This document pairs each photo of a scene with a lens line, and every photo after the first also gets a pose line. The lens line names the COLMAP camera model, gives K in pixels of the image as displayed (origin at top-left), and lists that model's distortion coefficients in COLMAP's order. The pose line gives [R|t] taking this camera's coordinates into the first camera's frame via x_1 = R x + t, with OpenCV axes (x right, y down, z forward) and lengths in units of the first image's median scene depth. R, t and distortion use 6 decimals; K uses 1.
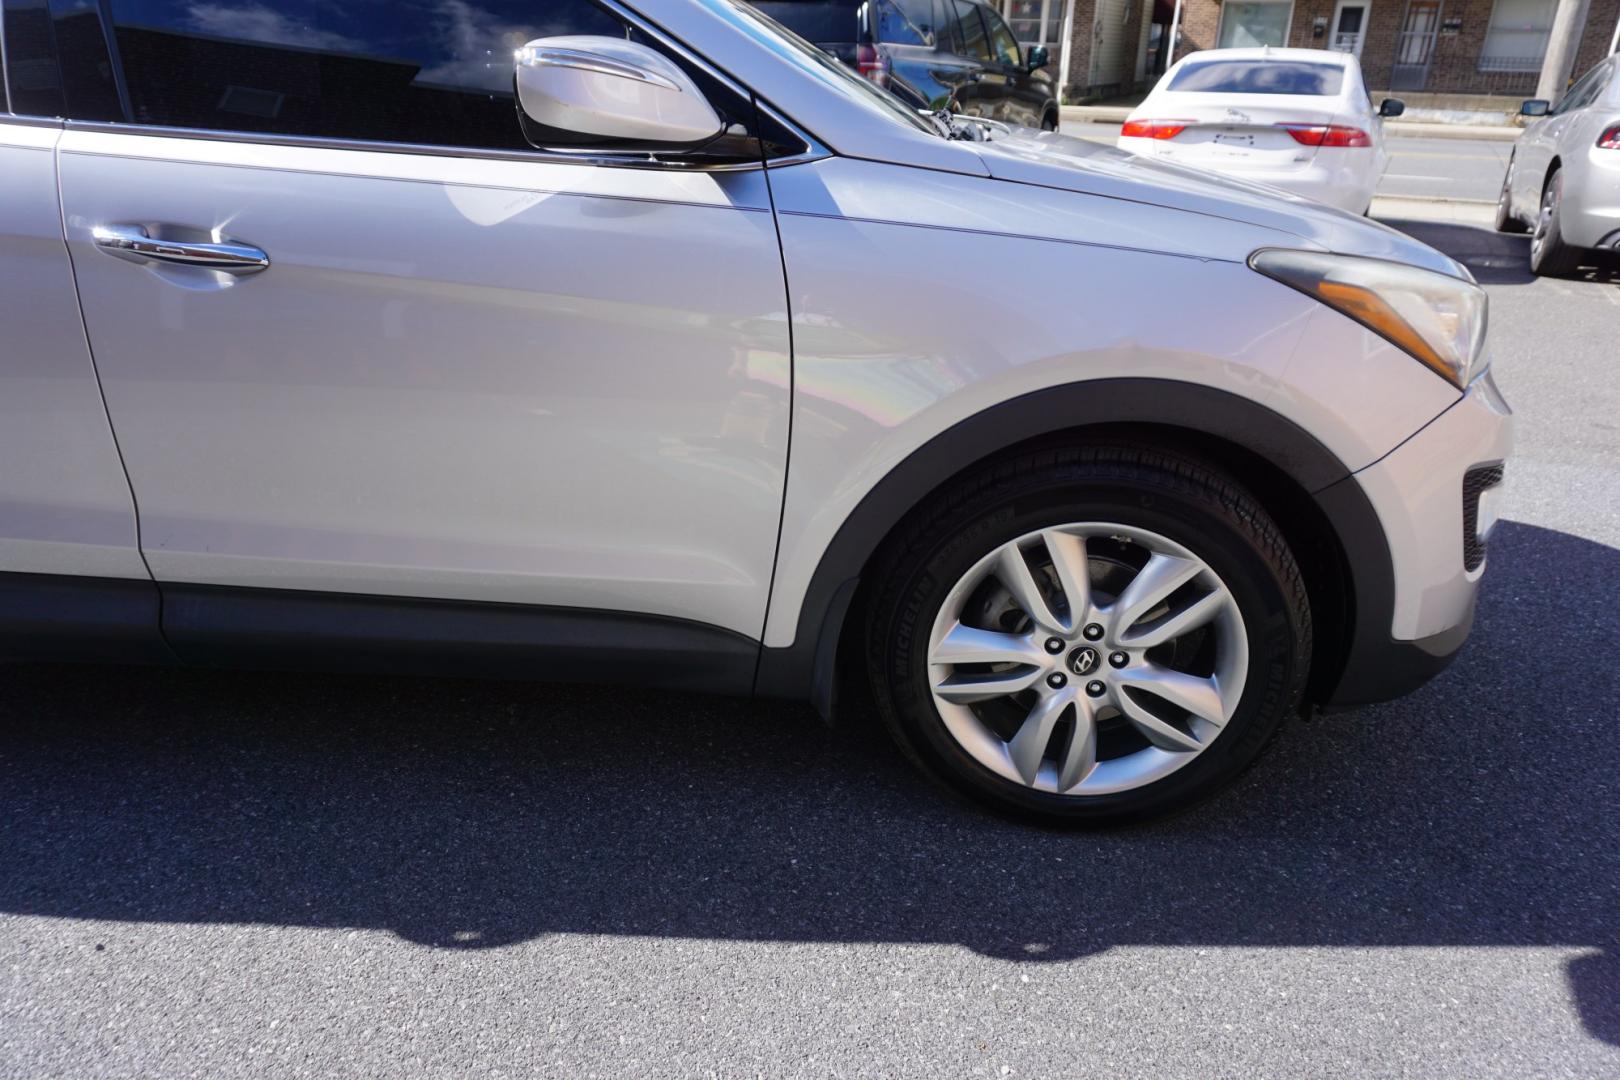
lens RADIAL K [[1083.3, 0, 804.1], [0, 1083.3, 531.3], [0, 0, 1]] dist [-0.042579, 0.031966]
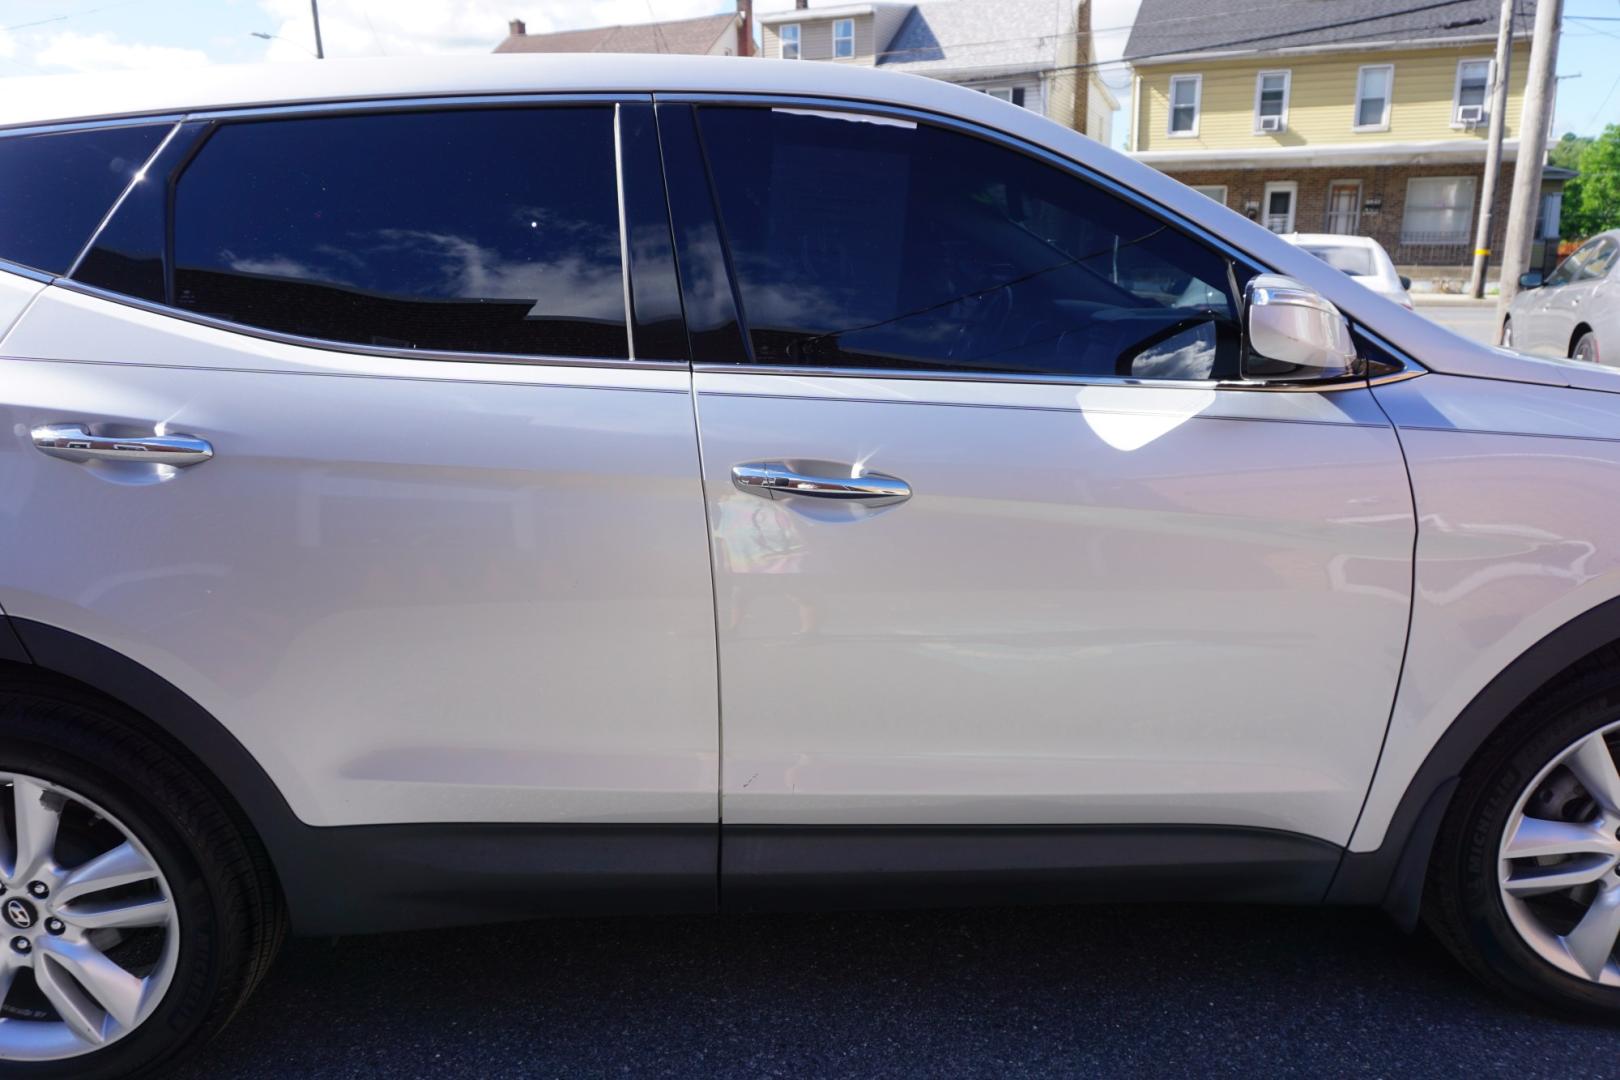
lens RADIAL K [[1083.3, 0, 801.7], [0, 1083.3, 536.8], [0, 0, 1]] dist [-0.042579, 0.031966]
pose [[0.997818, -0.045339, 0.048005, -0.567670], [0.052241, 0.986695, -0.153962, -0.053129], [-0.040386, 0.156134, 0.986910, 0.011602]]
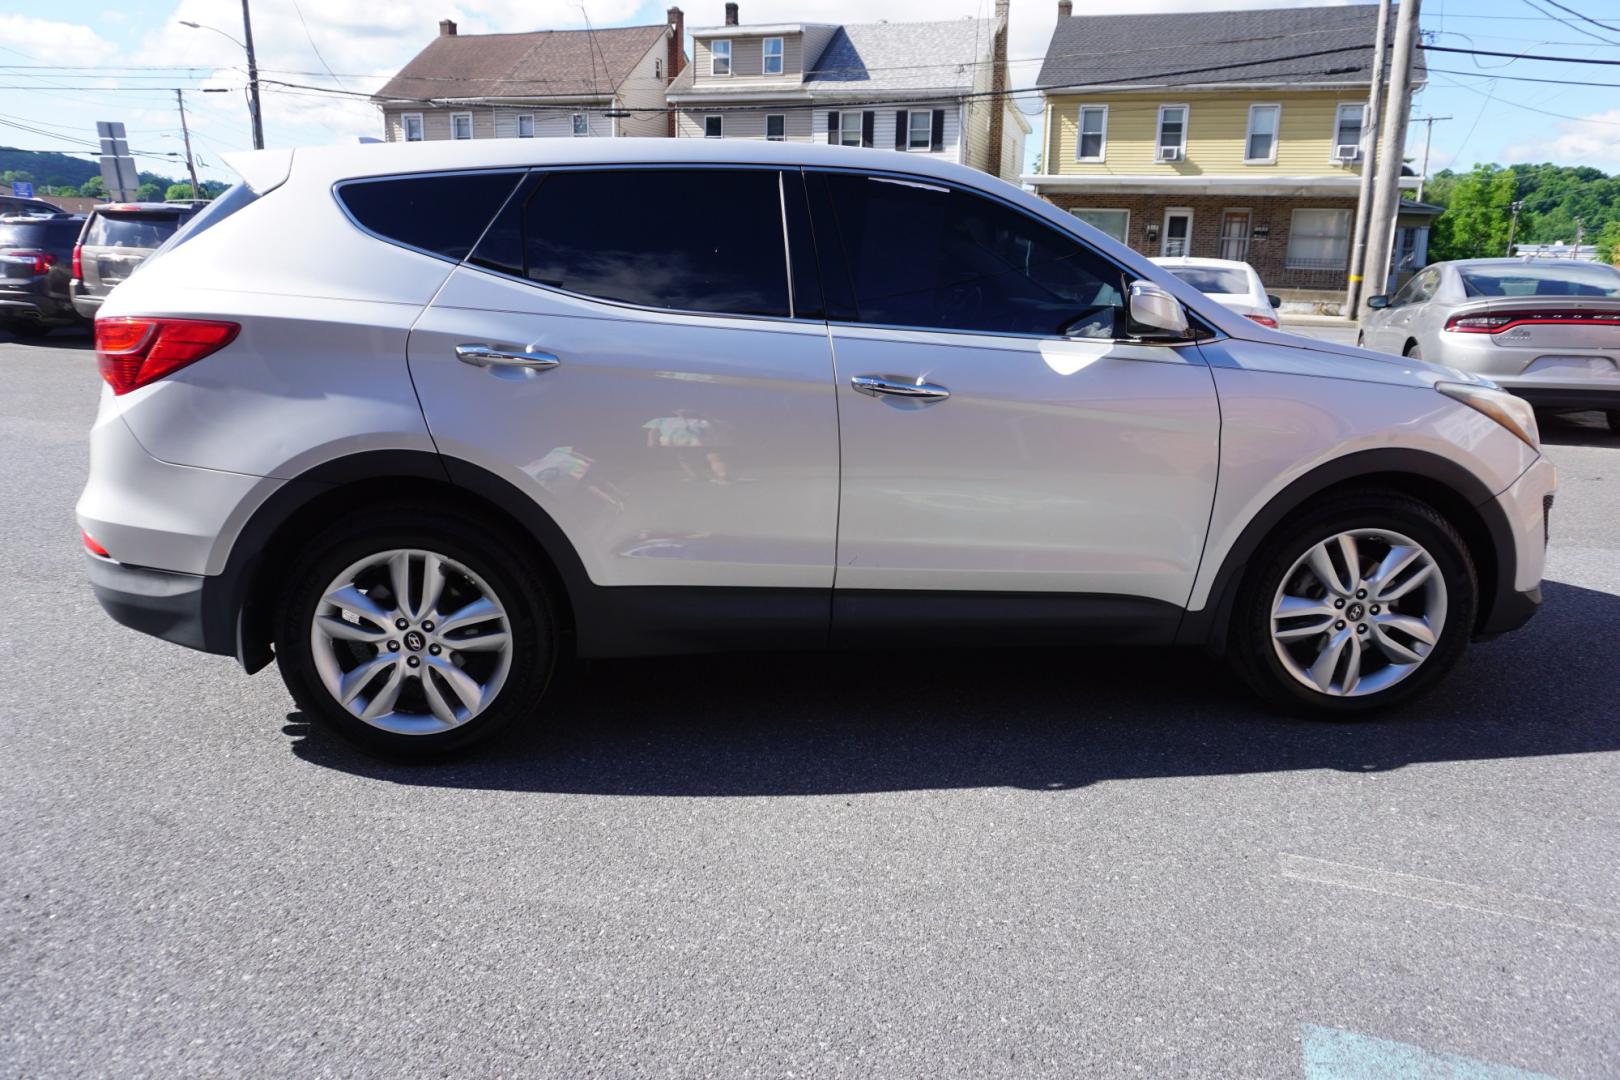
lens RADIAL K [[1083.3, 0, 801.3], [0, 1083.3, 537.9], [0, 0, 1]] dist [-0.042579, 0.031966]
pose [[0.990971, -0.034902, 0.129457, -0.865048], [0.055093, 0.986246, -0.155830, 0.224735], [-0.122238, 0.161555, 0.979264, -0.628389]]
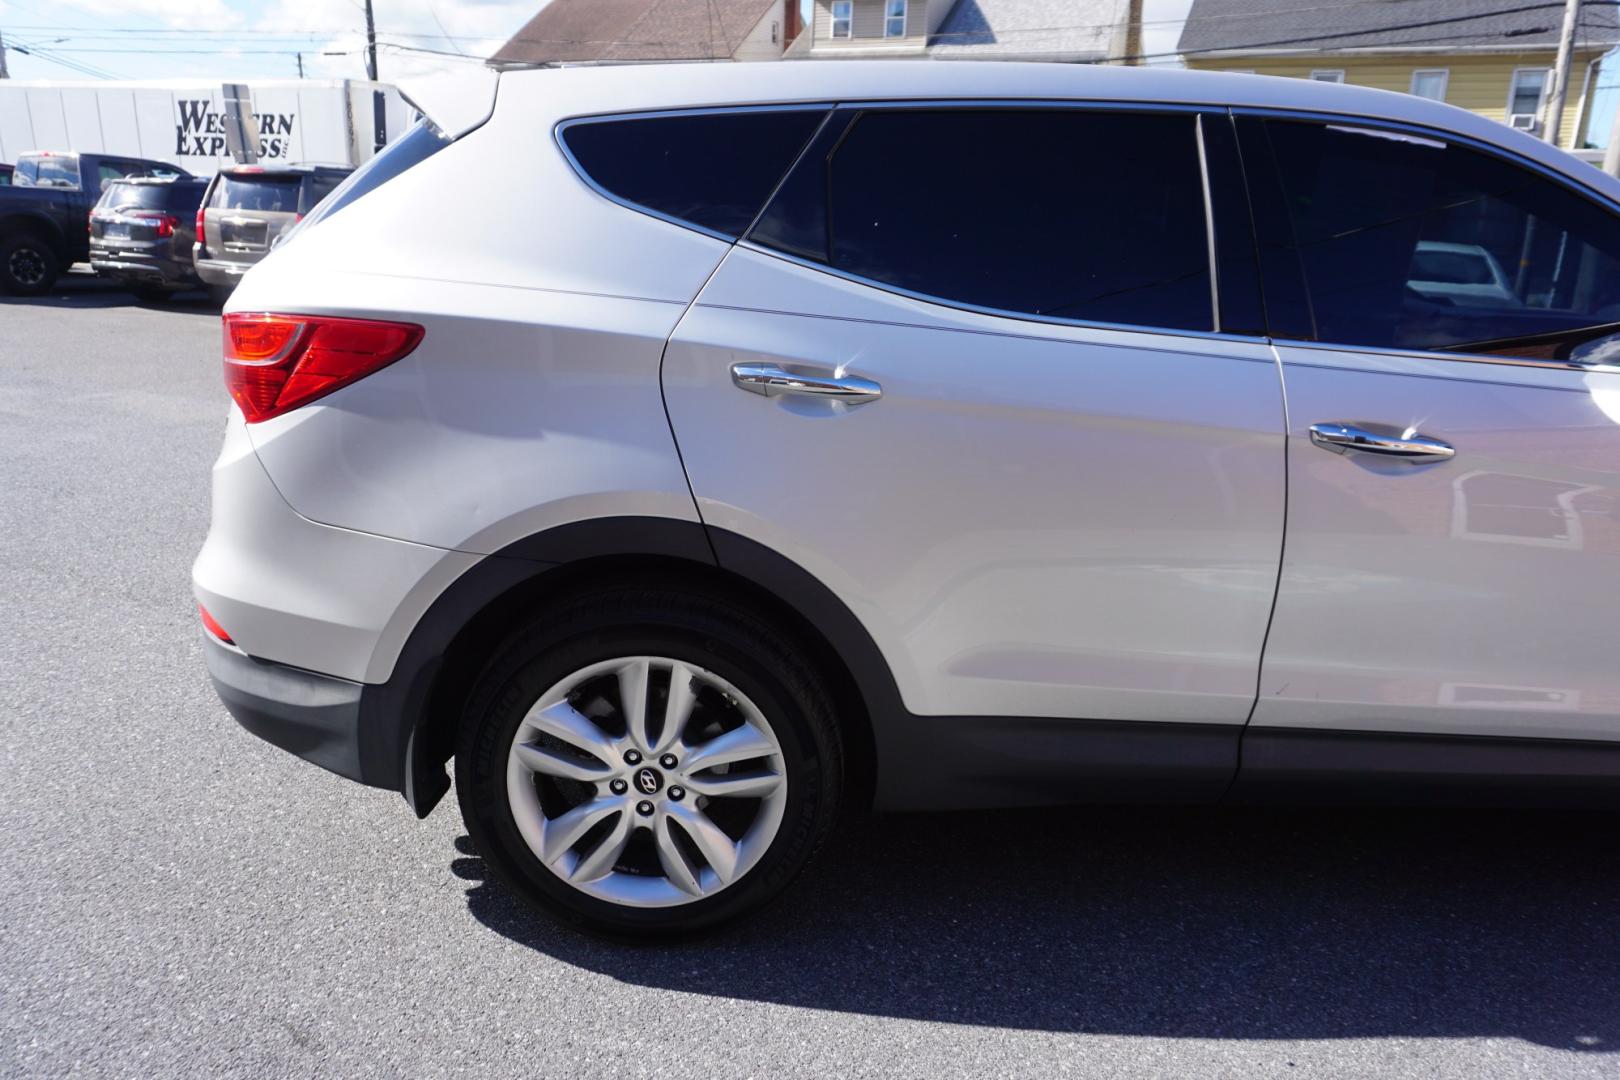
lens RADIAL K [[1083.3, 0, 806.5], [0, 1083.3, 536.4], [0, 0, 1]] dist [-0.042579, 0.031966]
pose [[0.998593, -0.003799, 0.052901, -1.126100], [0.010886, 0.990876, -0.134334, -0.004334], [-0.051908, 0.134721, 0.989523, -0.128355]]
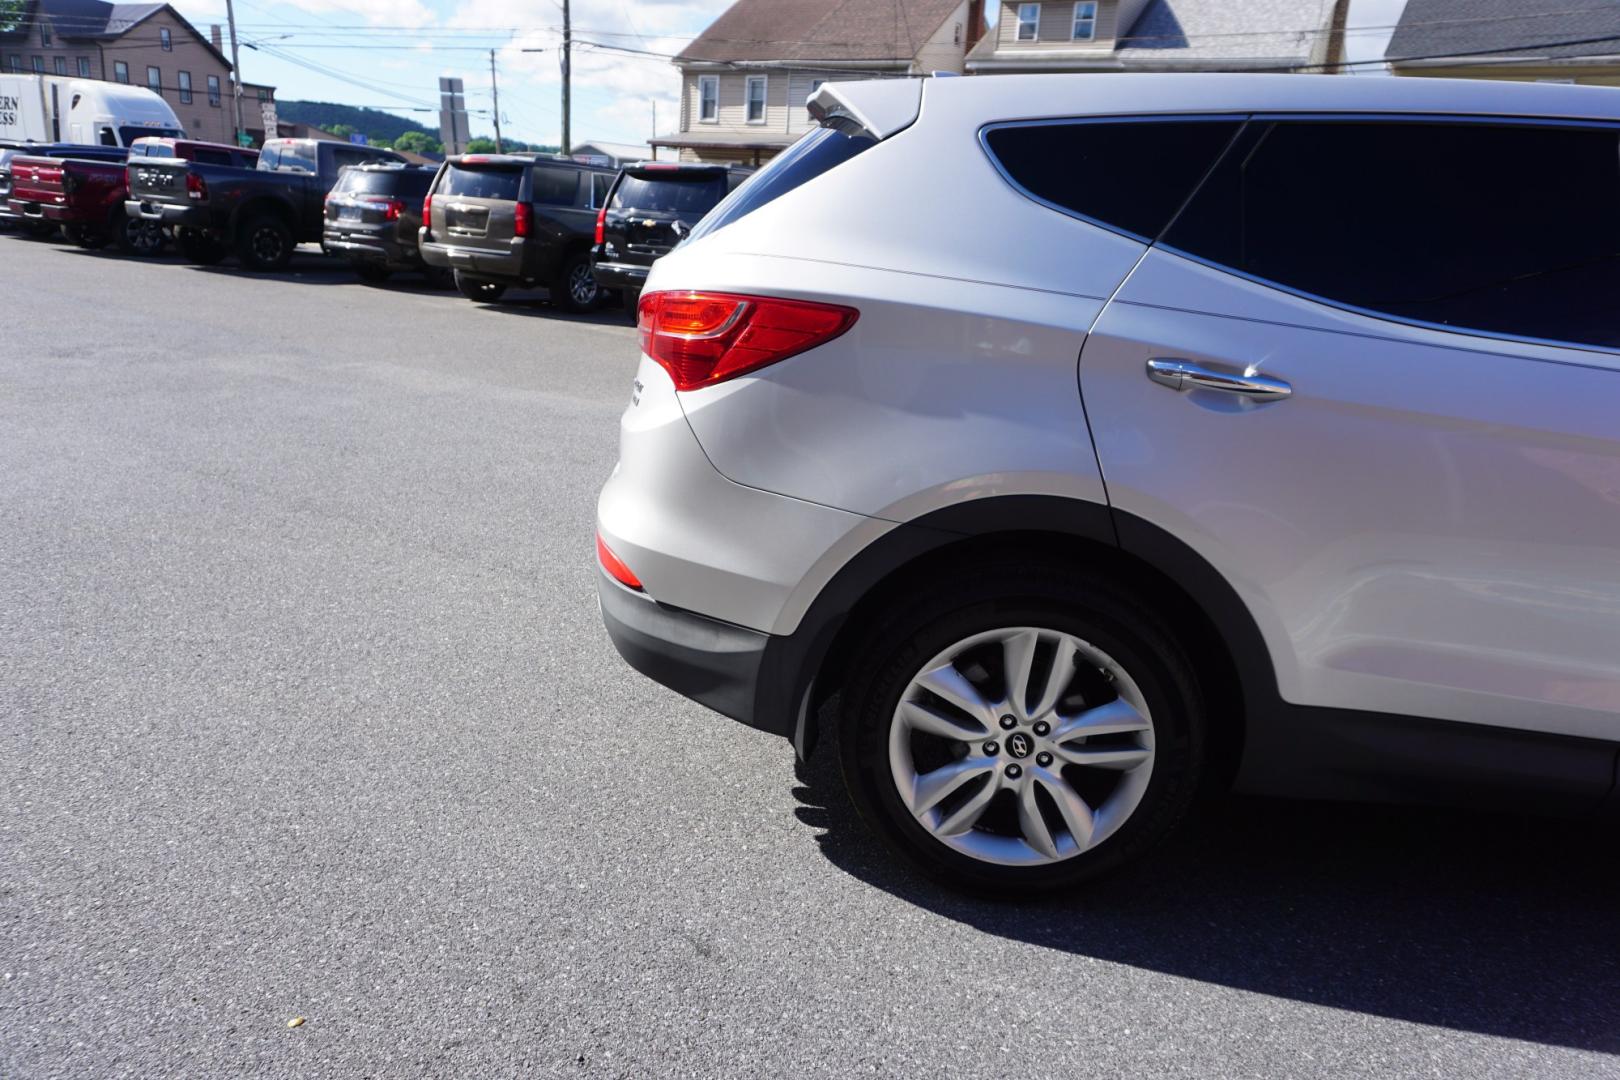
lens RADIAL K [[1083.3, 0, 808.9], [0, 1083.3, 535.2], [0, 0, 1]] dist [-0.042579, 0.031966]
pose [[0.995547, 0.061087, -0.071800, -1.393641], [-0.070205, 0.988729, -0.132232, 0.039022], [0.062913, 0.136684, 0.988615, -0.202168]]
